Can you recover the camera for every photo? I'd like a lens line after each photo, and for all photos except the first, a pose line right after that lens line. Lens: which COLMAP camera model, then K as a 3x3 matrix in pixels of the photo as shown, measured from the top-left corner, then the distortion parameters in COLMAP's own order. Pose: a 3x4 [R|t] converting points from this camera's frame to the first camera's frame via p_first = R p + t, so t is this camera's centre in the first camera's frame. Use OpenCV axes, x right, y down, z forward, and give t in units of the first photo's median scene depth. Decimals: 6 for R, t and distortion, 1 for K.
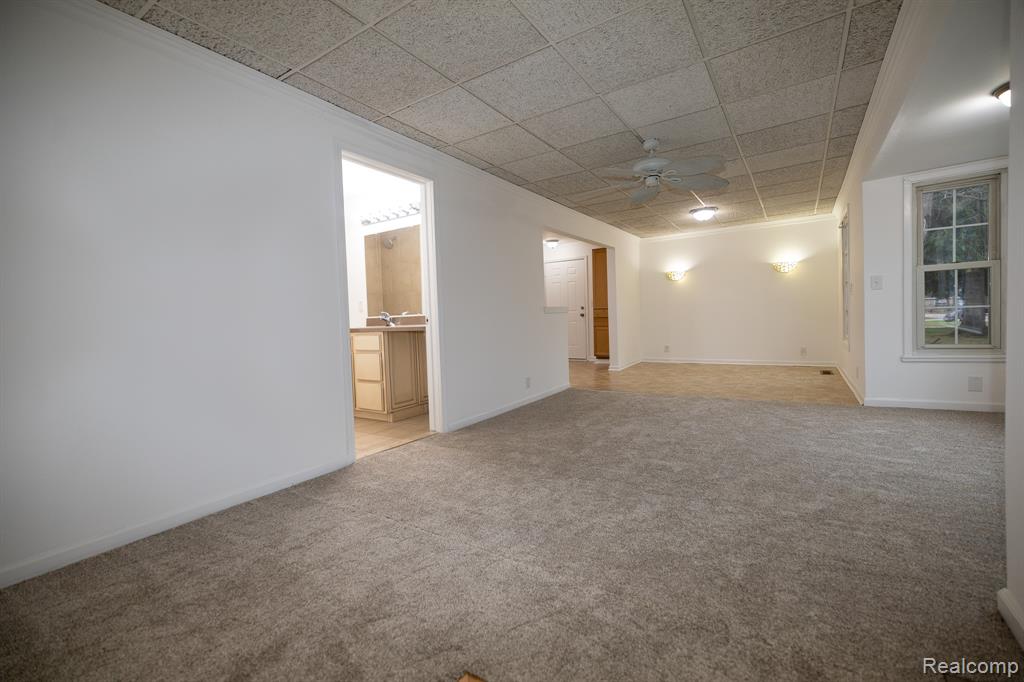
lens RADIAL K [[431.9, 0, 513.9], [0, 431.9, 334.5], [0, 0, 1]] dist [-0.000370, -0.000196]
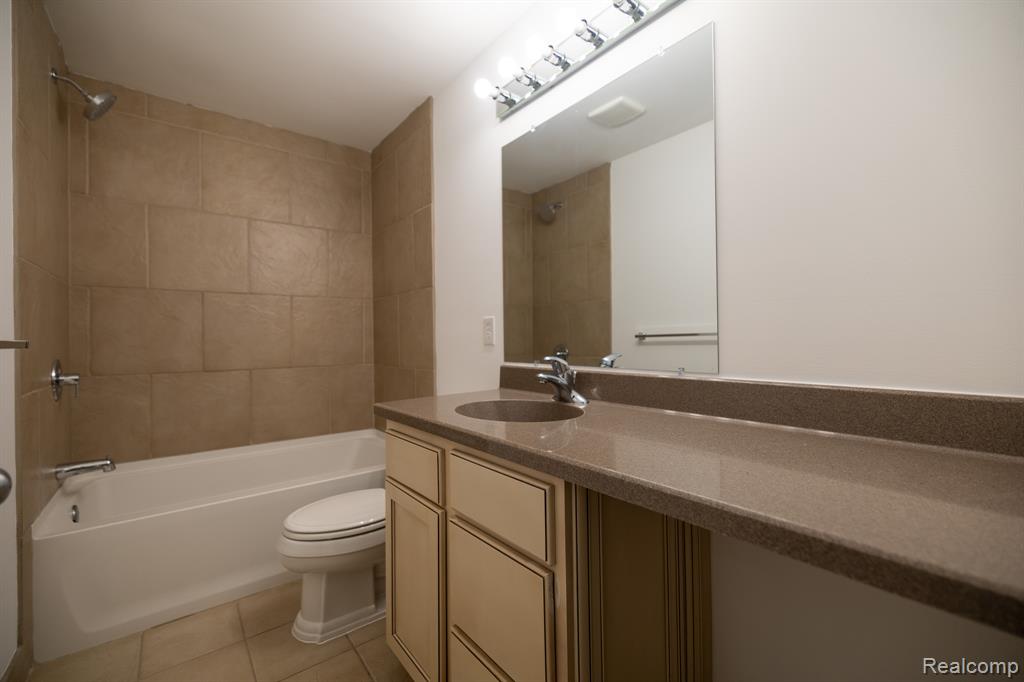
lens RADIAL K [[431.9, 0, 513.9], [0, 431.9, 334.5], [0, 0, 1]] dist [-0.000370, -0.000196]
pose [[0.950321, 0.015685, -0.310875, -0.214331], [-0.027216, 0.999092, -0.032786, -0.053002], [0.310078, 0.039618, 0.949885, 0.646321]]
